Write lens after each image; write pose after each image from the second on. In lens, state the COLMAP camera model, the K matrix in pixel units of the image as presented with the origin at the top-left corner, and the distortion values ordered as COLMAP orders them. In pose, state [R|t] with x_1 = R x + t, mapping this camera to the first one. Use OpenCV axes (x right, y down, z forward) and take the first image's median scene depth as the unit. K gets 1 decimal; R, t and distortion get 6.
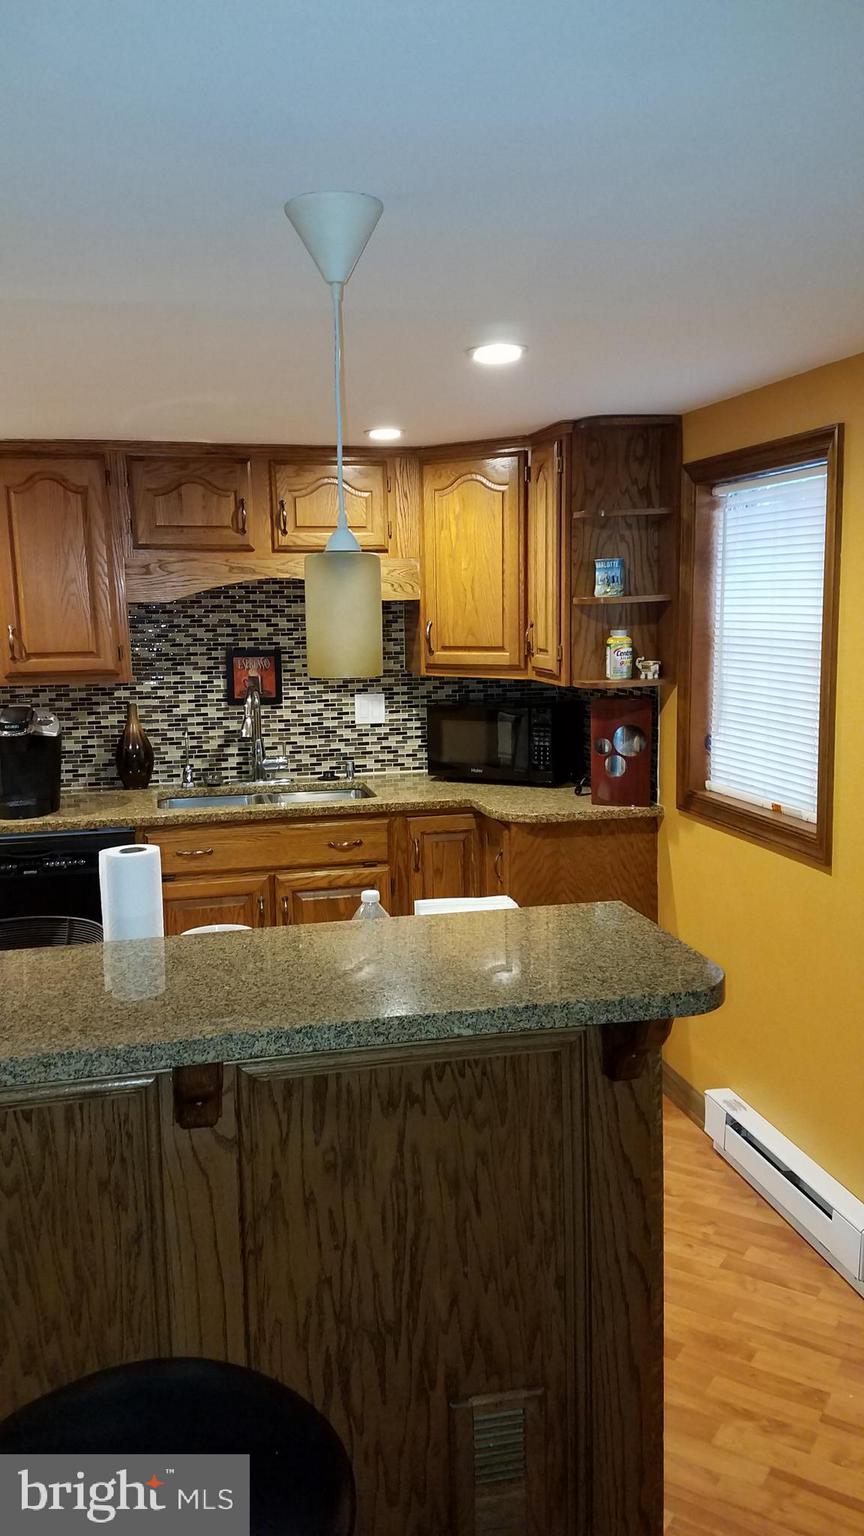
lens RADIAL K [[1165.7, 0, 405.7], [0, 1165.7, 757.6], [0, 0, 1]] dist [0.251643, -0.436050]
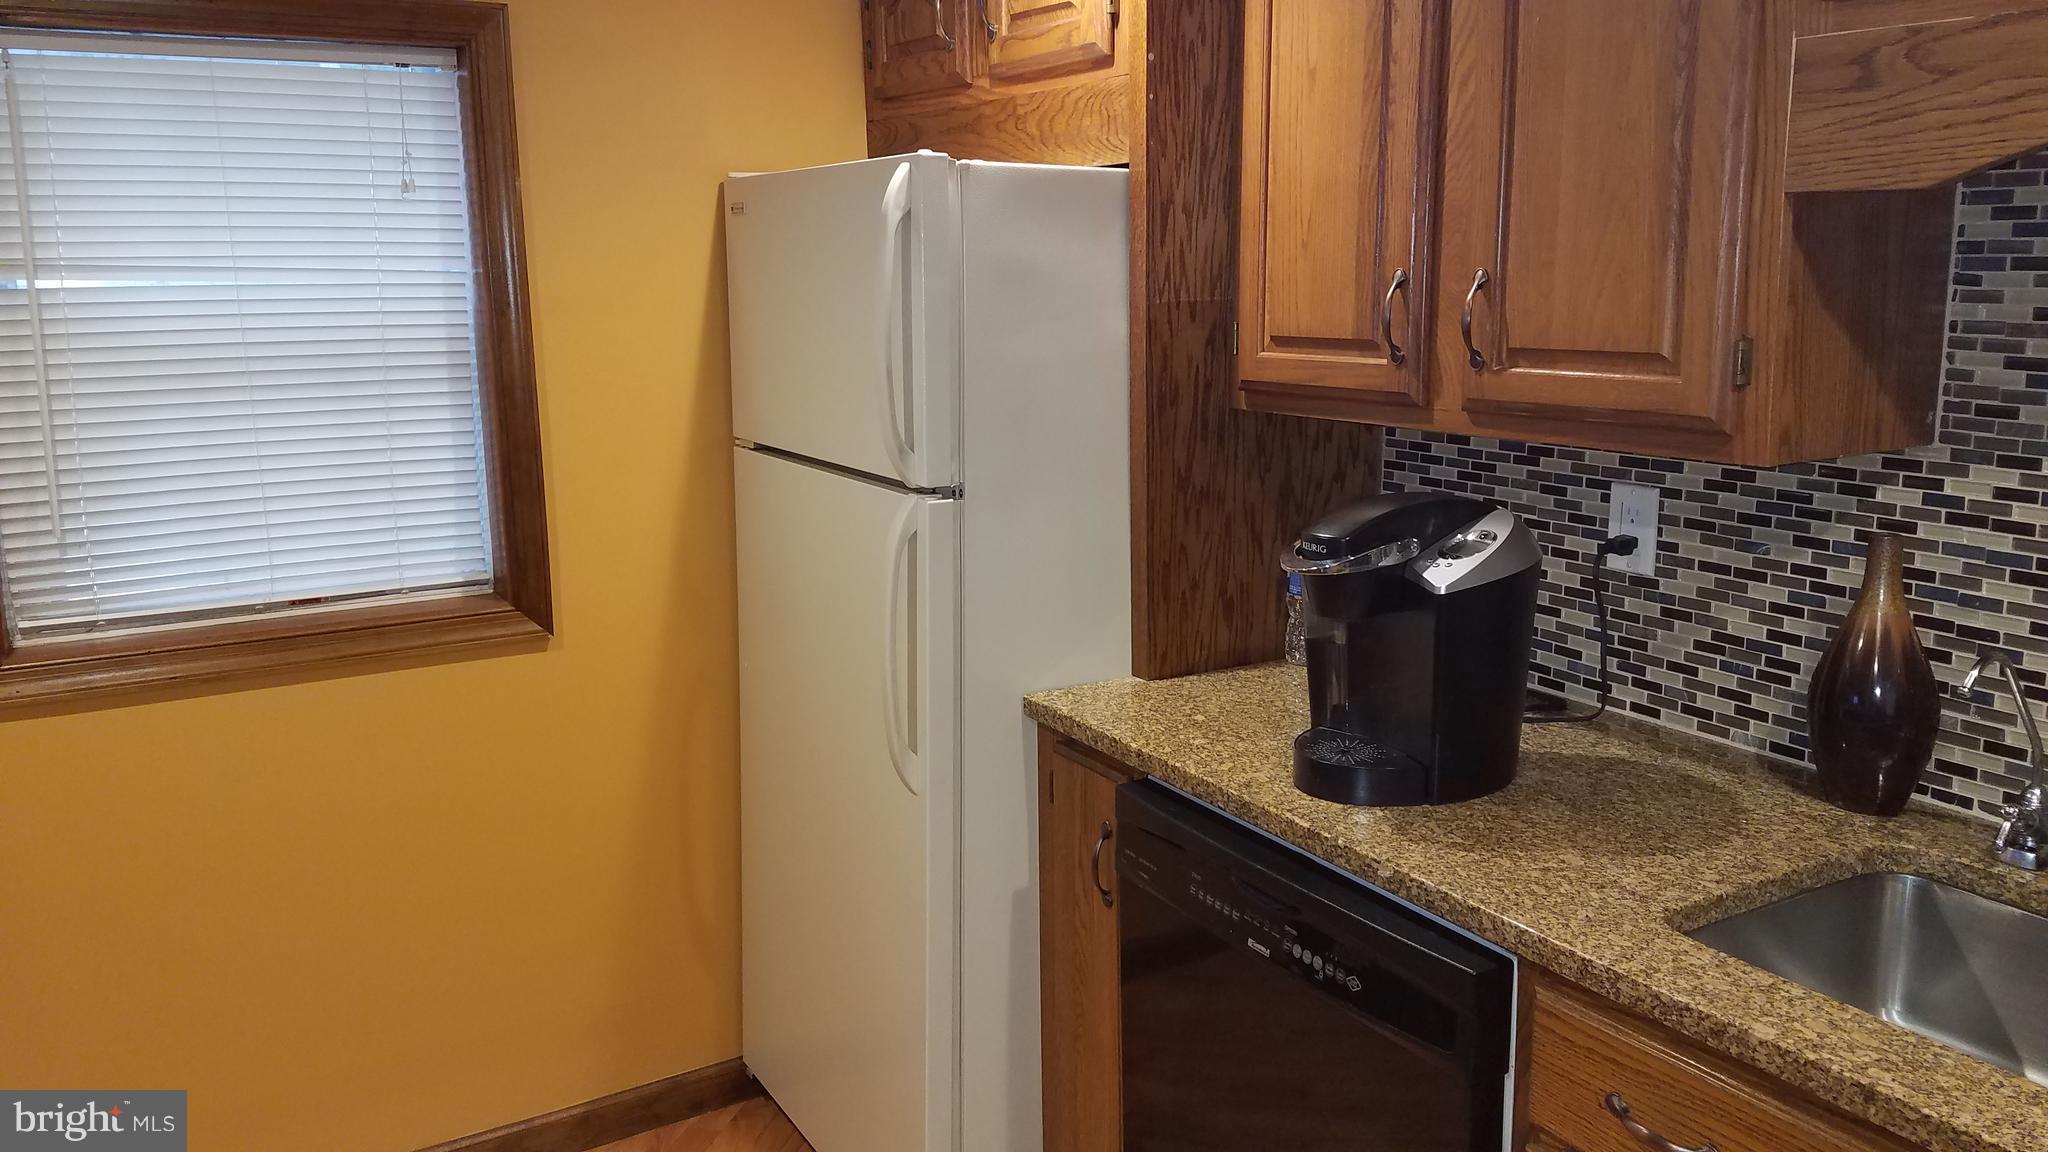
lens RADIAL K [[1554.2, 0, 1051.6], [0, 1554.2, 538.8], [0, 0, 1]] dist [0.251643, -0.436050]
pose [[0.337722, 0.178160, -0.924231, 0.083399], [-0.130881, 0.981273, 0.141331, -0.080900], [0.932102, 0.073234, 0.354715, 0.709393]]
